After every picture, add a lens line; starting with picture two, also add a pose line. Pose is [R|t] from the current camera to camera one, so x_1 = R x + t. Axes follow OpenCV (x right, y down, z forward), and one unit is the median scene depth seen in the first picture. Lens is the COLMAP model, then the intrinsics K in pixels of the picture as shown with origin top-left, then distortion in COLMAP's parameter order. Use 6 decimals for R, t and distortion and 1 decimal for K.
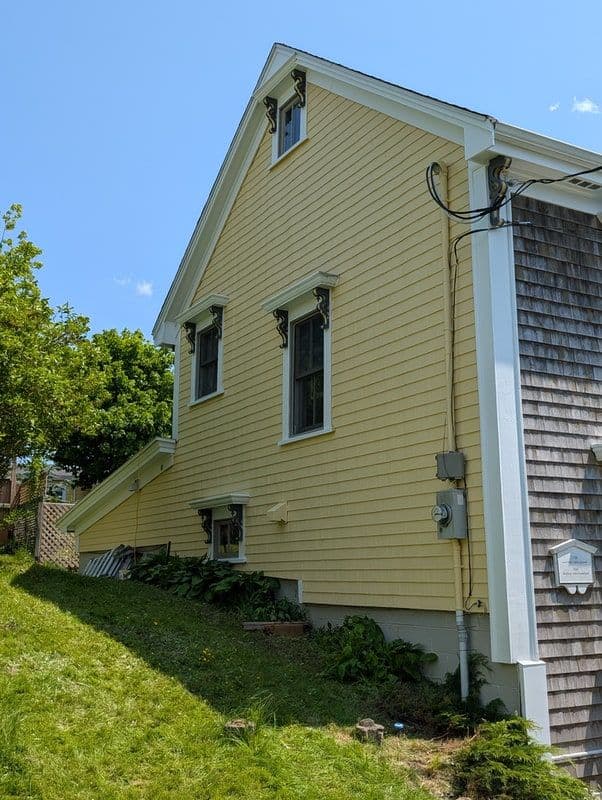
lens RADIAL K [[887.8, 0, 301.0], [0, 887.8, 400.0], [0, 0, 1]] dist [0.002619, -0.015977]
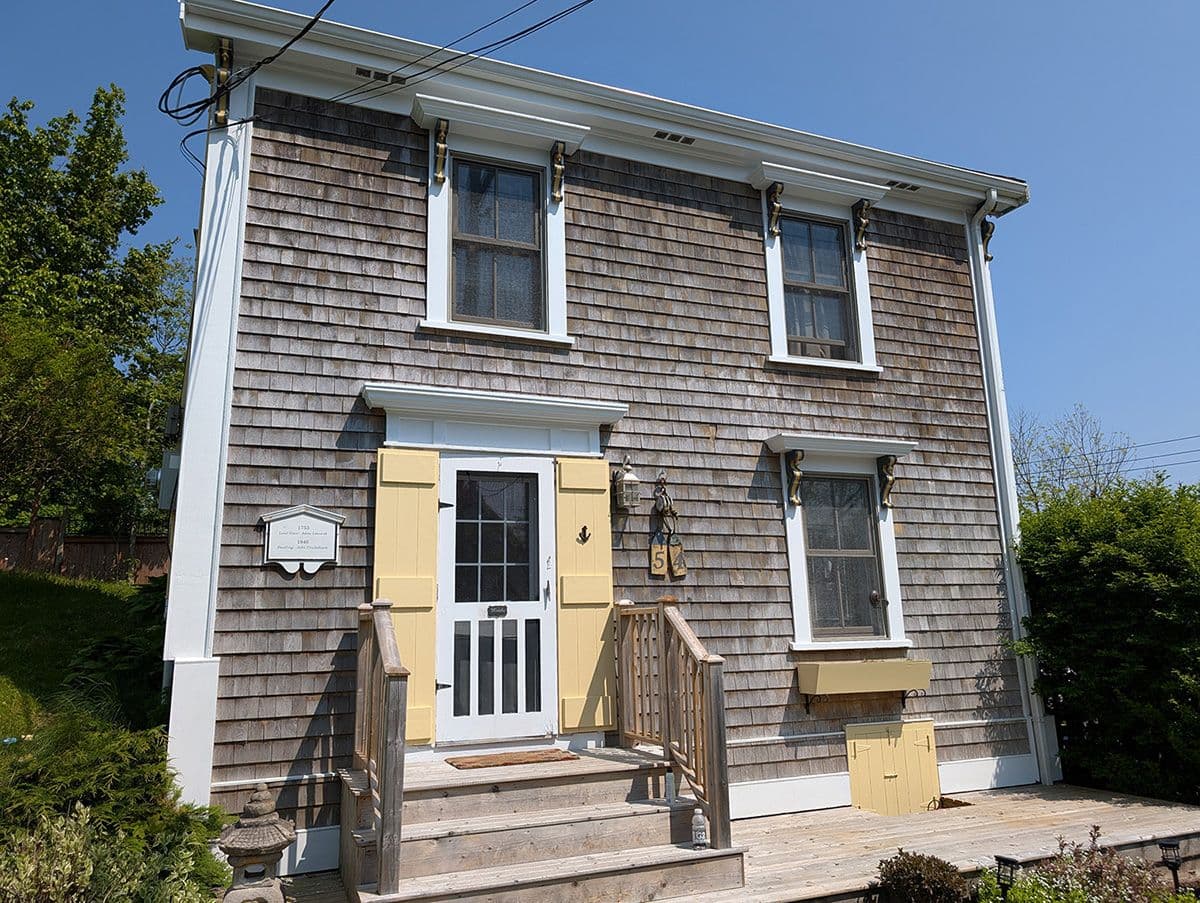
lens RADIAL K [[787.6, 0, 600.0], [0, 787.6, 451.5], [0, 0, 1]] dist [0.000274, -0.001391]
pose [[0.986870, -0.049370, -0.153789, 0.666392], [0.047904, 0.998764, -0.013222, 0.130880], [0.154252, 0.005681, 0.988015, 0.347545]]
